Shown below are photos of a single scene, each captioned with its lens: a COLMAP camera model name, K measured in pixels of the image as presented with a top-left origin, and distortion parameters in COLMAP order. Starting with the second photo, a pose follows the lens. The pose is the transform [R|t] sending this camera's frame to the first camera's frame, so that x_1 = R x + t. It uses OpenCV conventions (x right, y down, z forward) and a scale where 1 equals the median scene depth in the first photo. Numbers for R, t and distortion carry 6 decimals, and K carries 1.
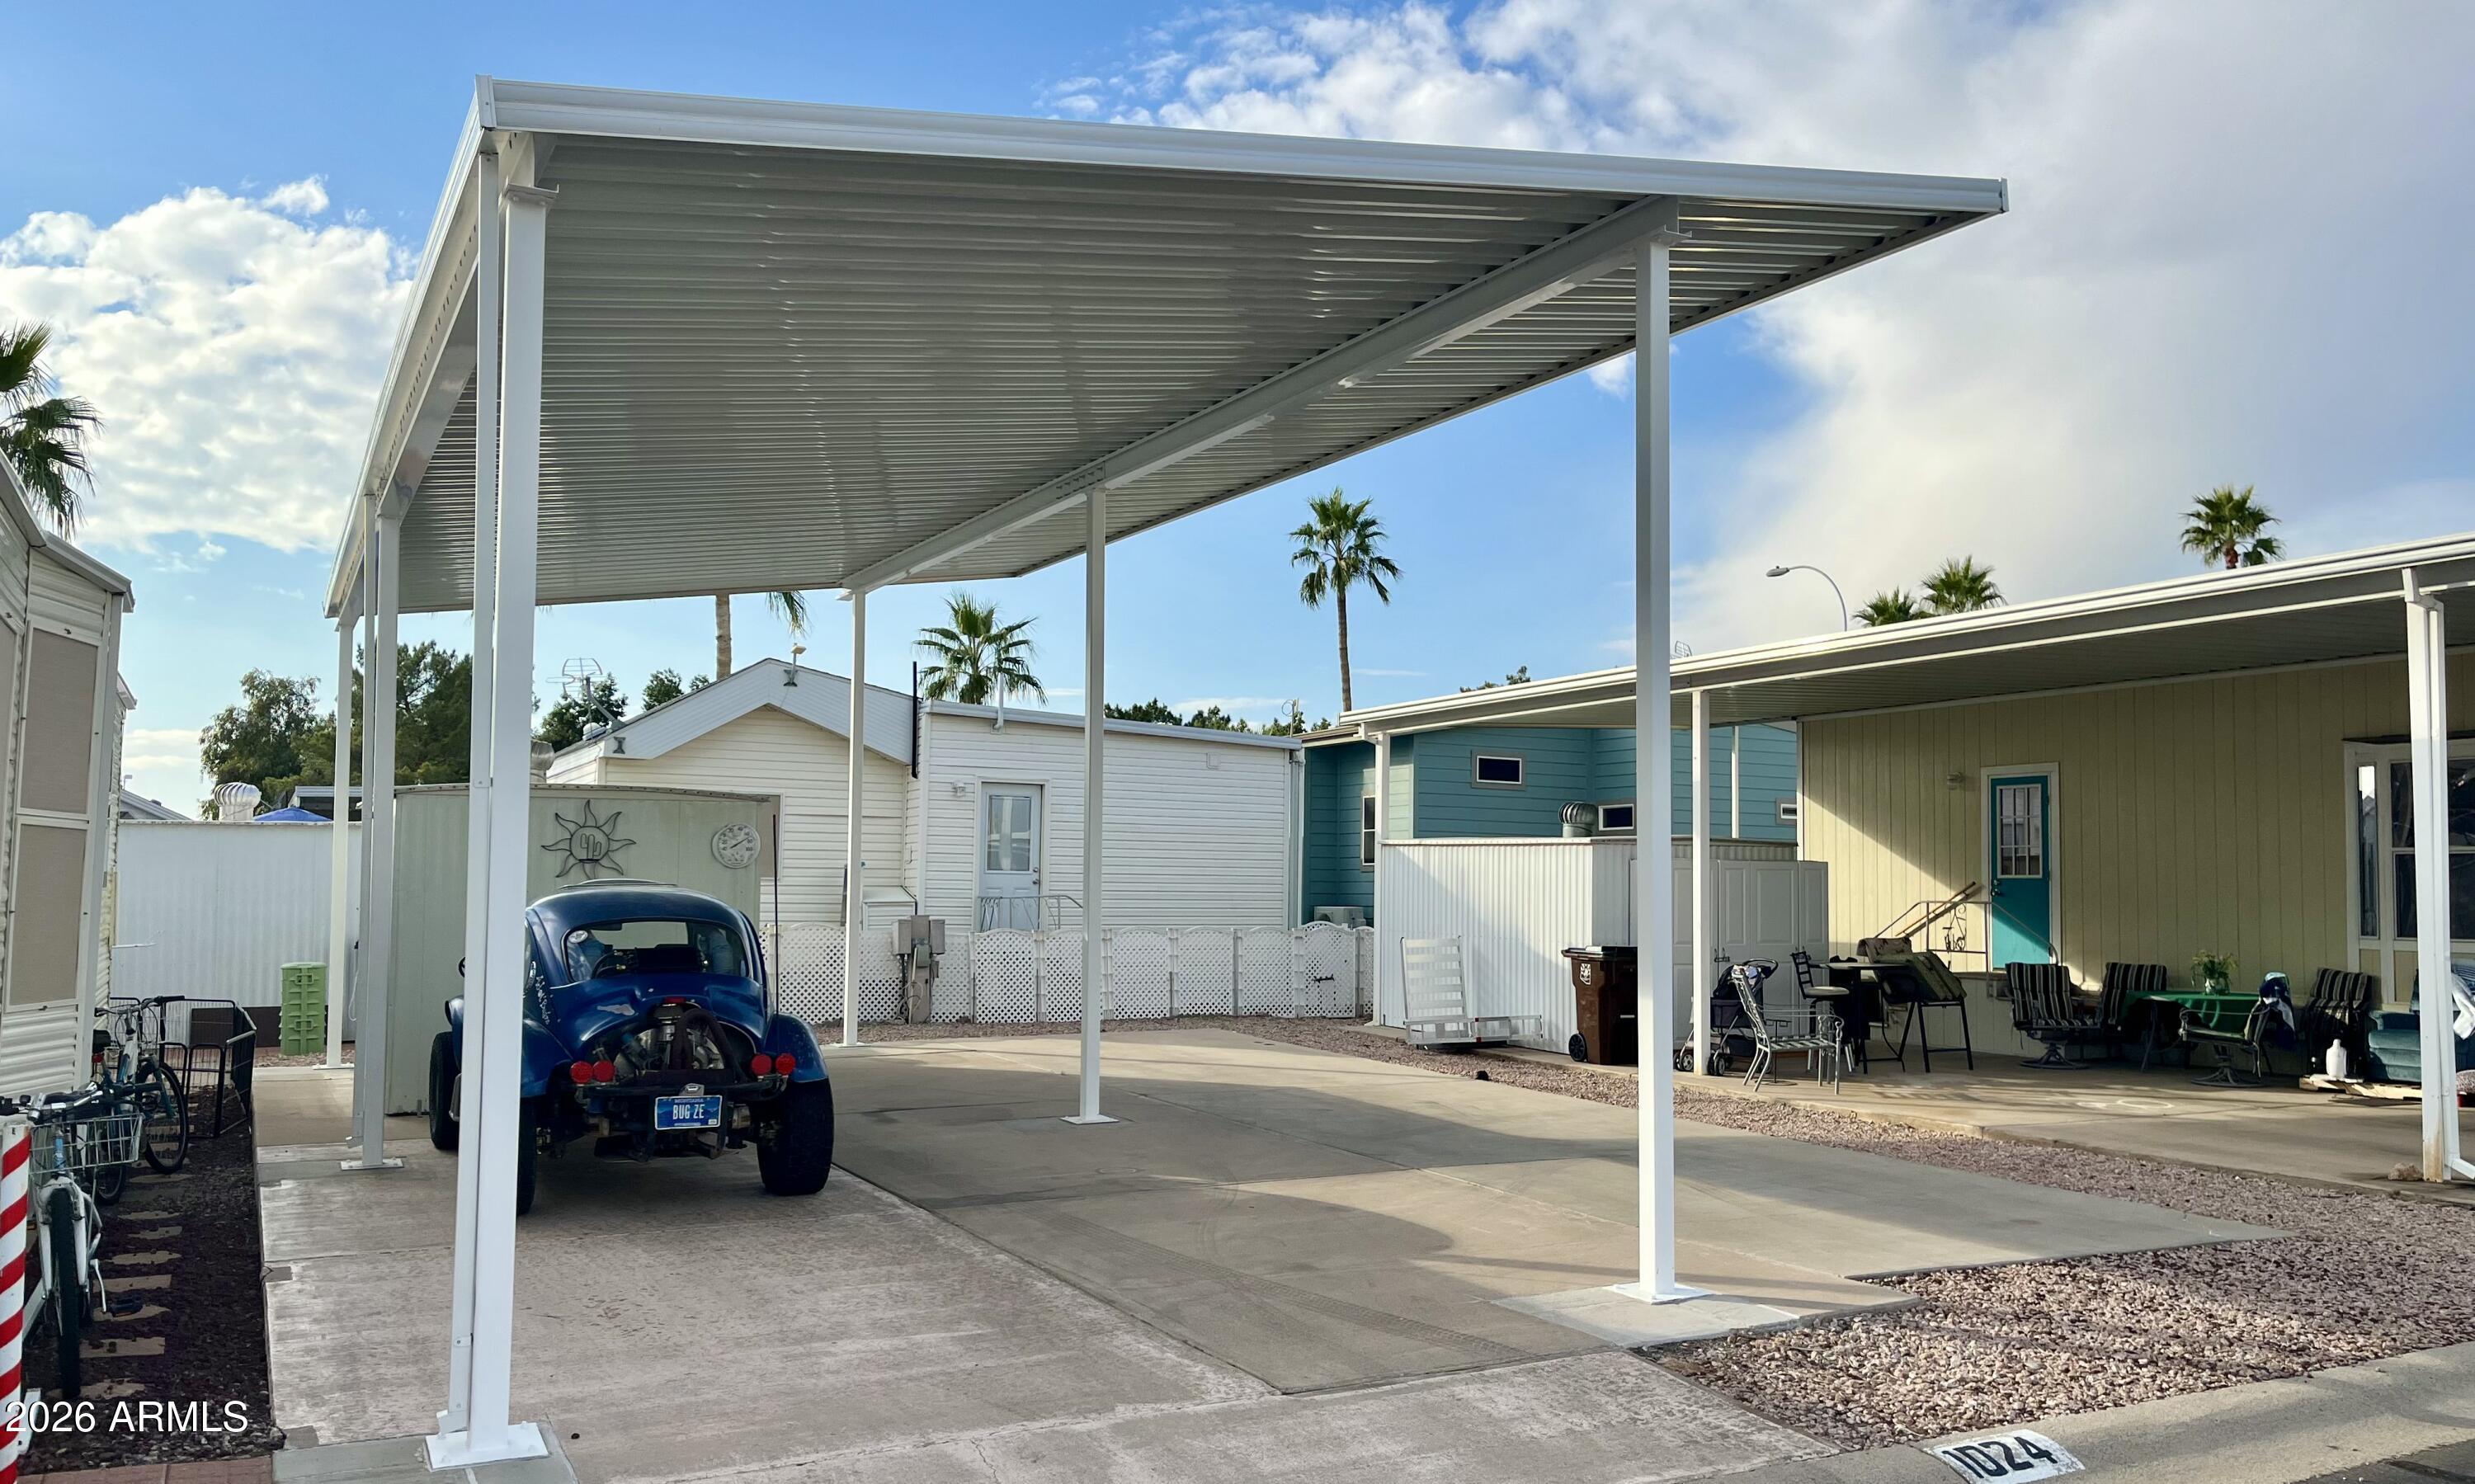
lens RADIAL K [[1872.9, 0, 1209.0], [0, 1872.9, 735.4], [0, 0, 1]] dist [0.074612, -0.115558]
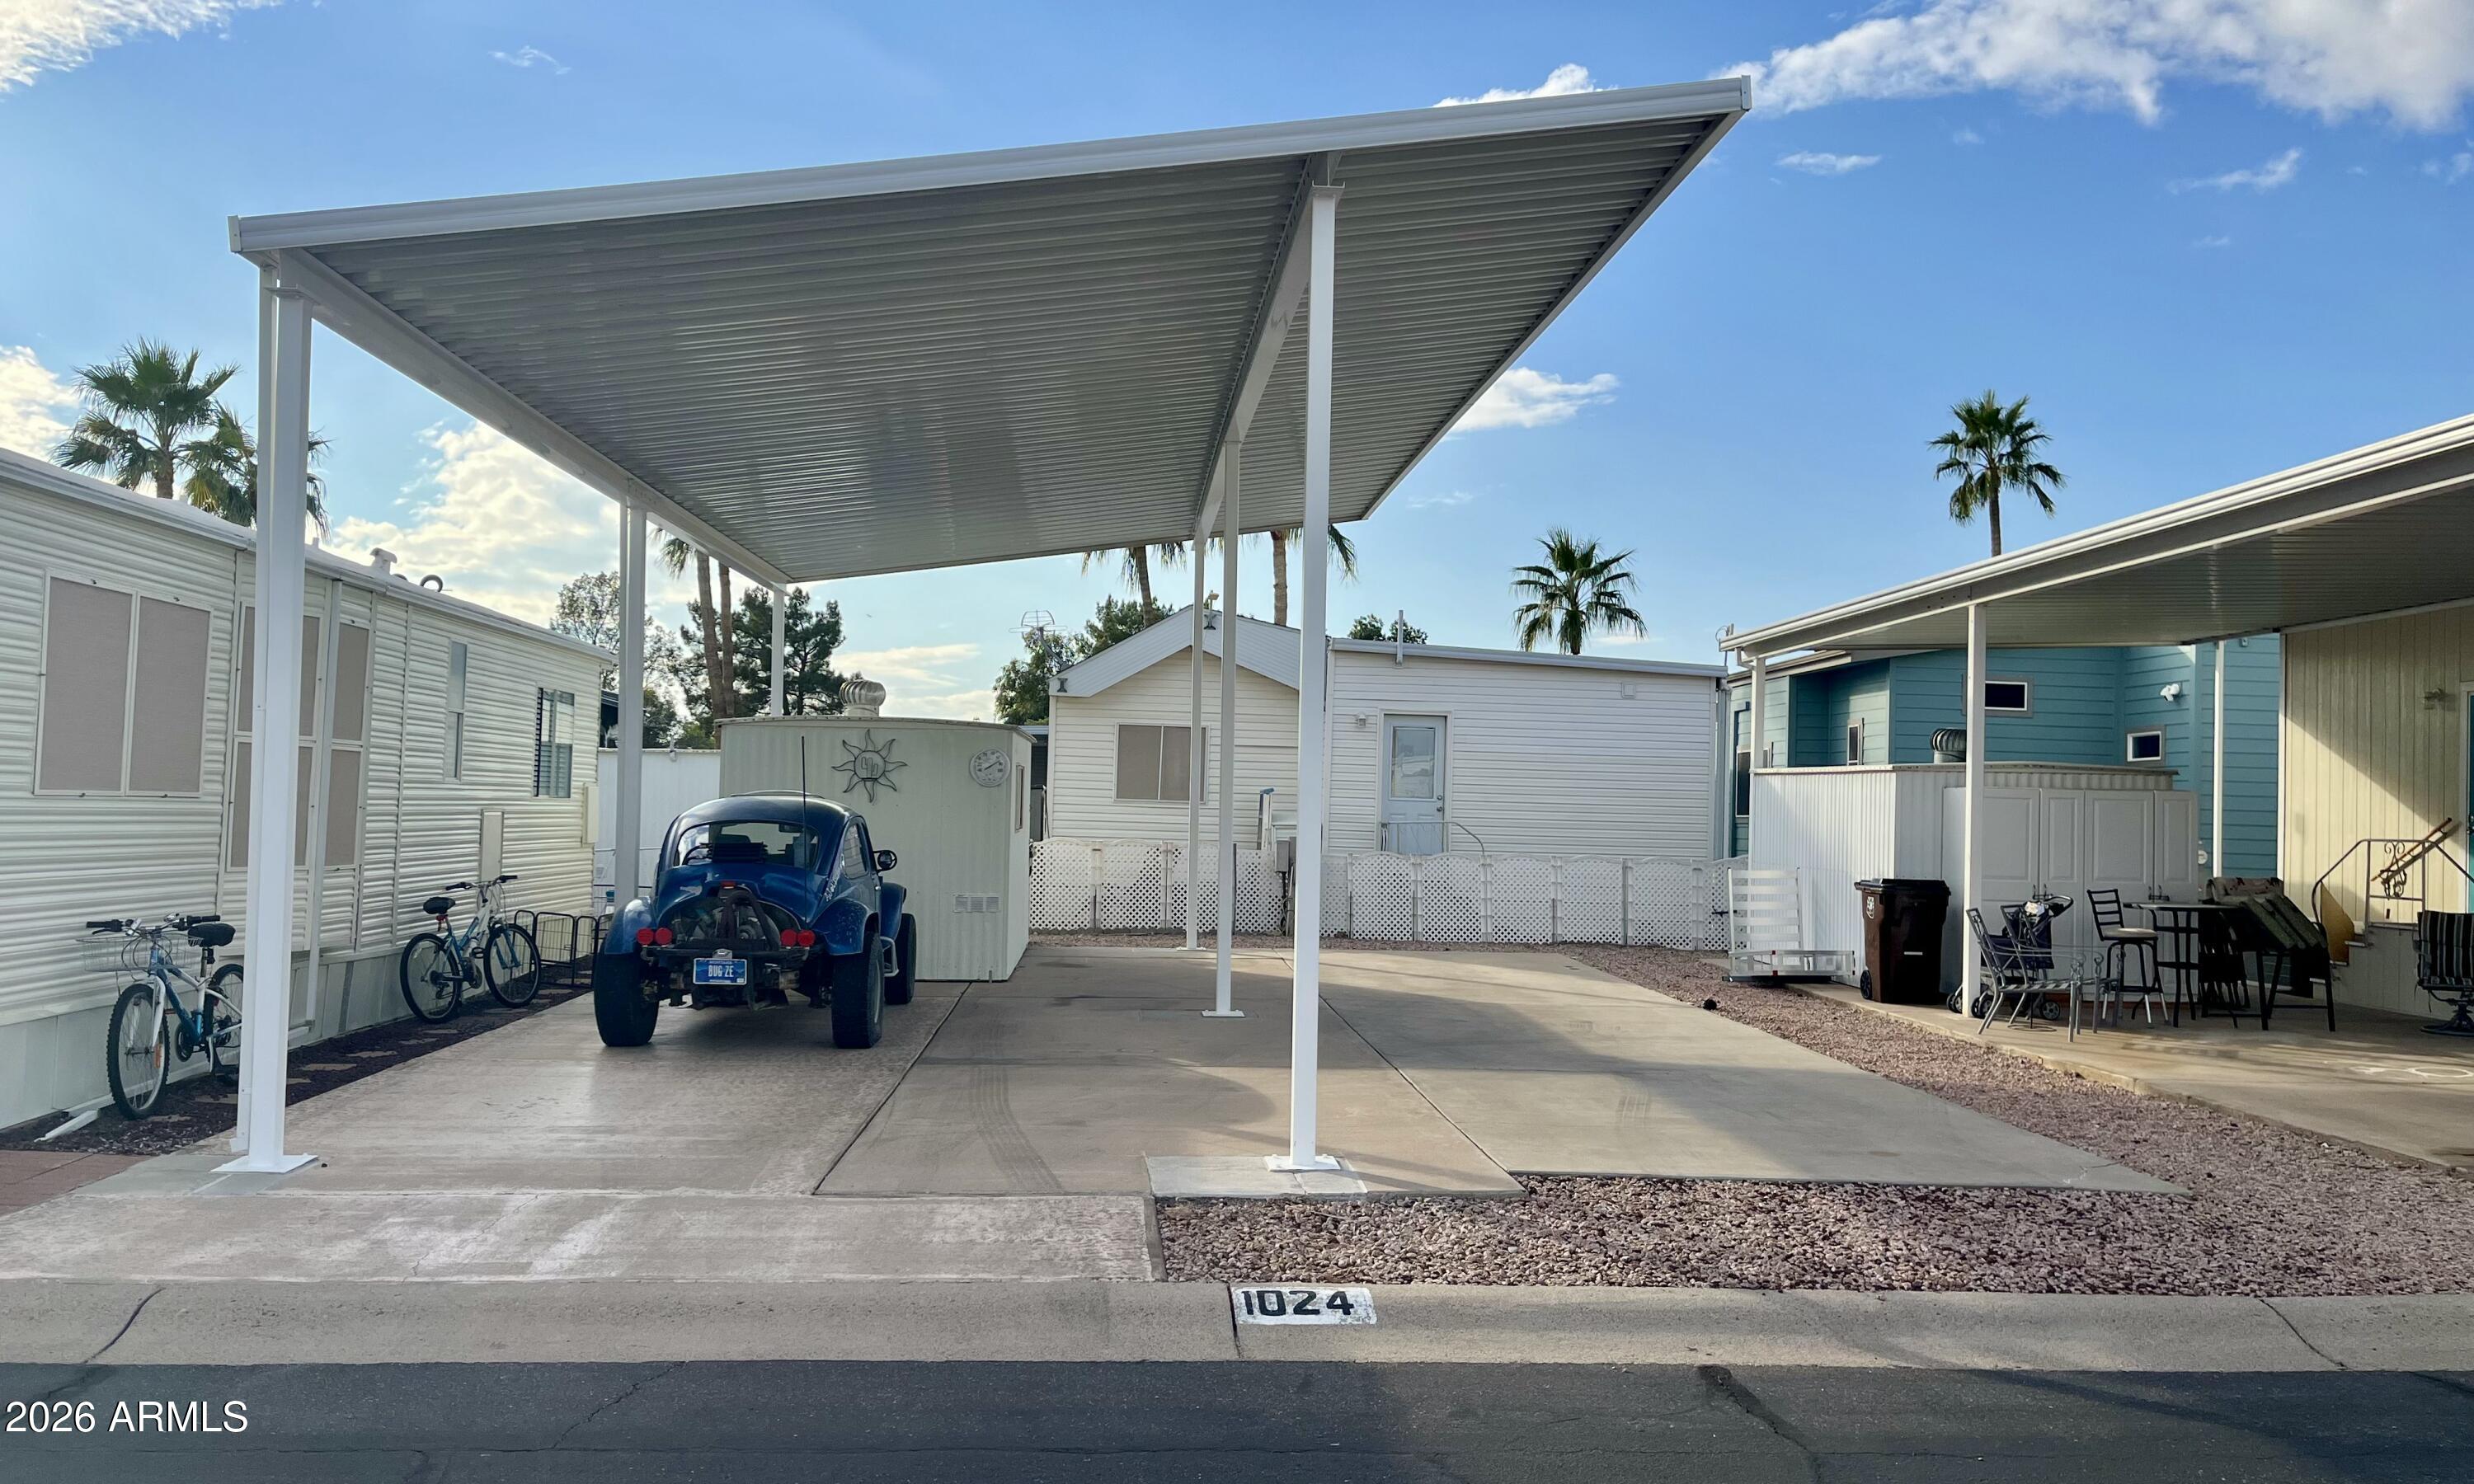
lens RADIAL K [[1872.0, 0, 1208.5], [0, 1872.0, 735.4], [0, 0, 1]] dist [0.074612, -0.115558]
pose [[0.907538, -0.006619, -0.419918, 0.122385], [0.020225, 0.999404, 0.027958, 0.002788], [0.419483, -0.033866, 0.907131, -0.000909]]
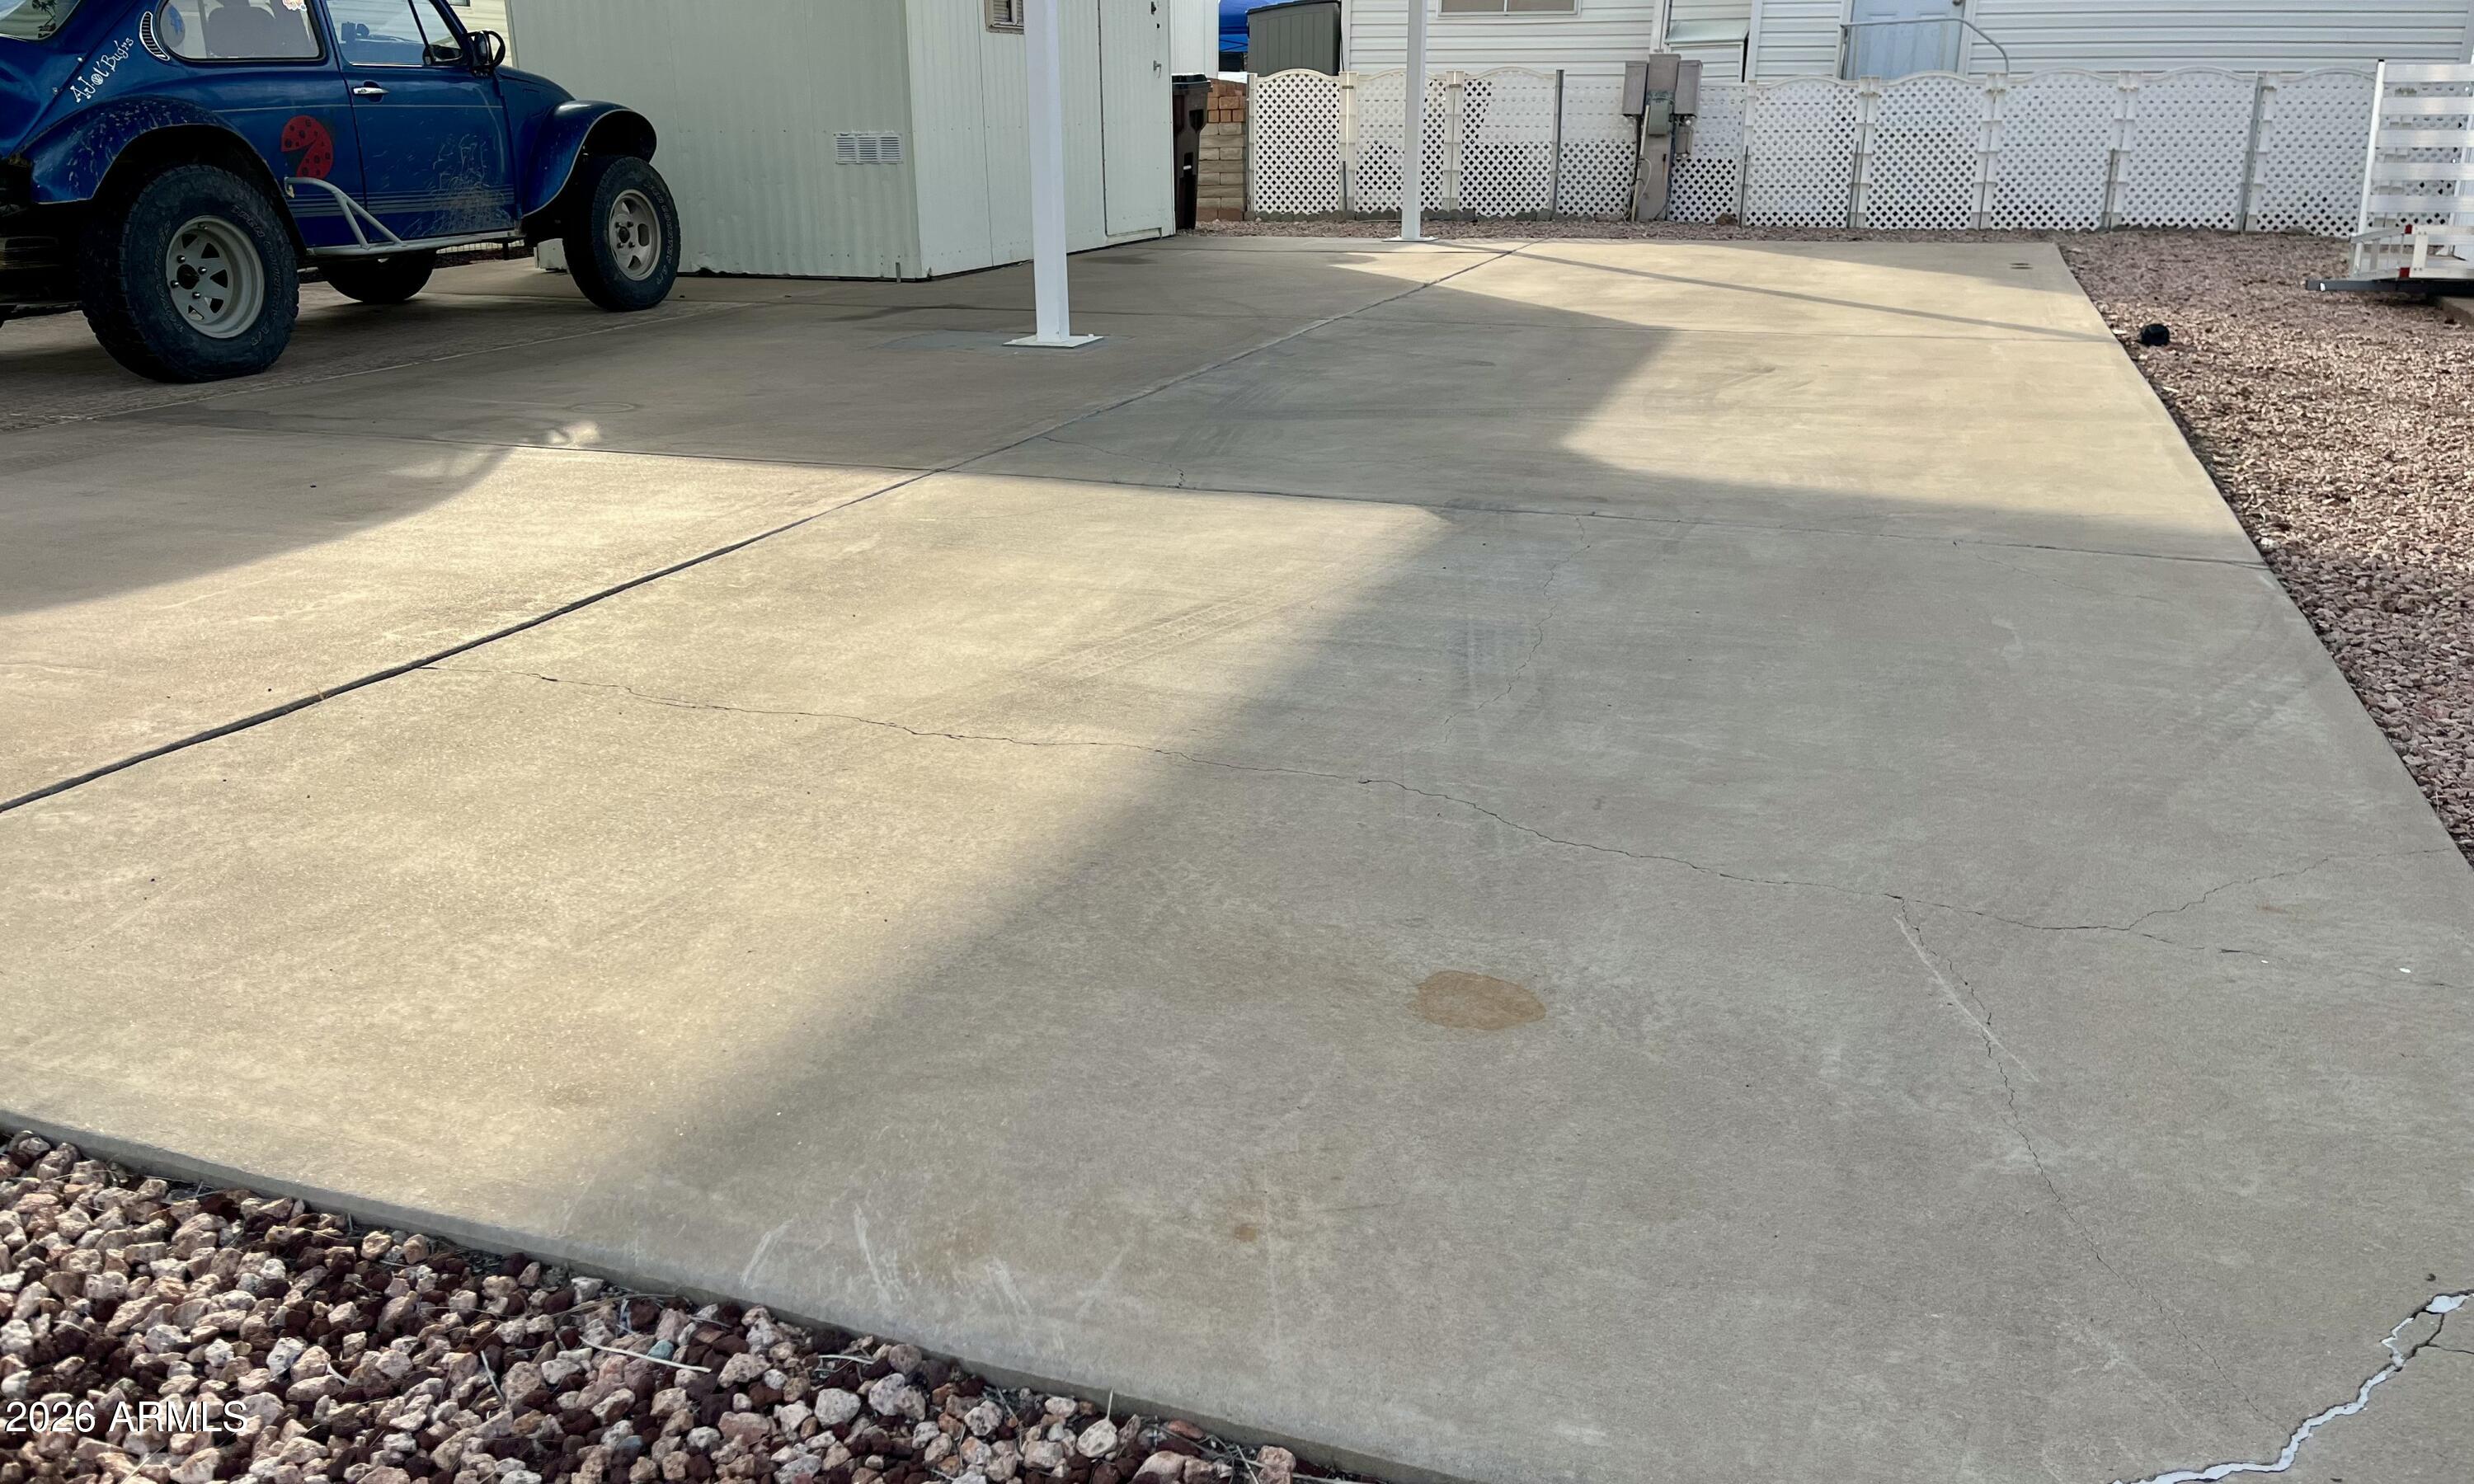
lens RADIAL K [[1872.0, 0, 1208.5], [0, 1872.0, 735.4], [0, 0, 1]] dist [0.074612, -0.115558]
pose [[0.670126, 0.219556, -0.709032, 0.128283], [0.069446, 0.932514, 0.354394, 0.034818], [0.738991, -0.286728, 0.609655, 0.193682]]
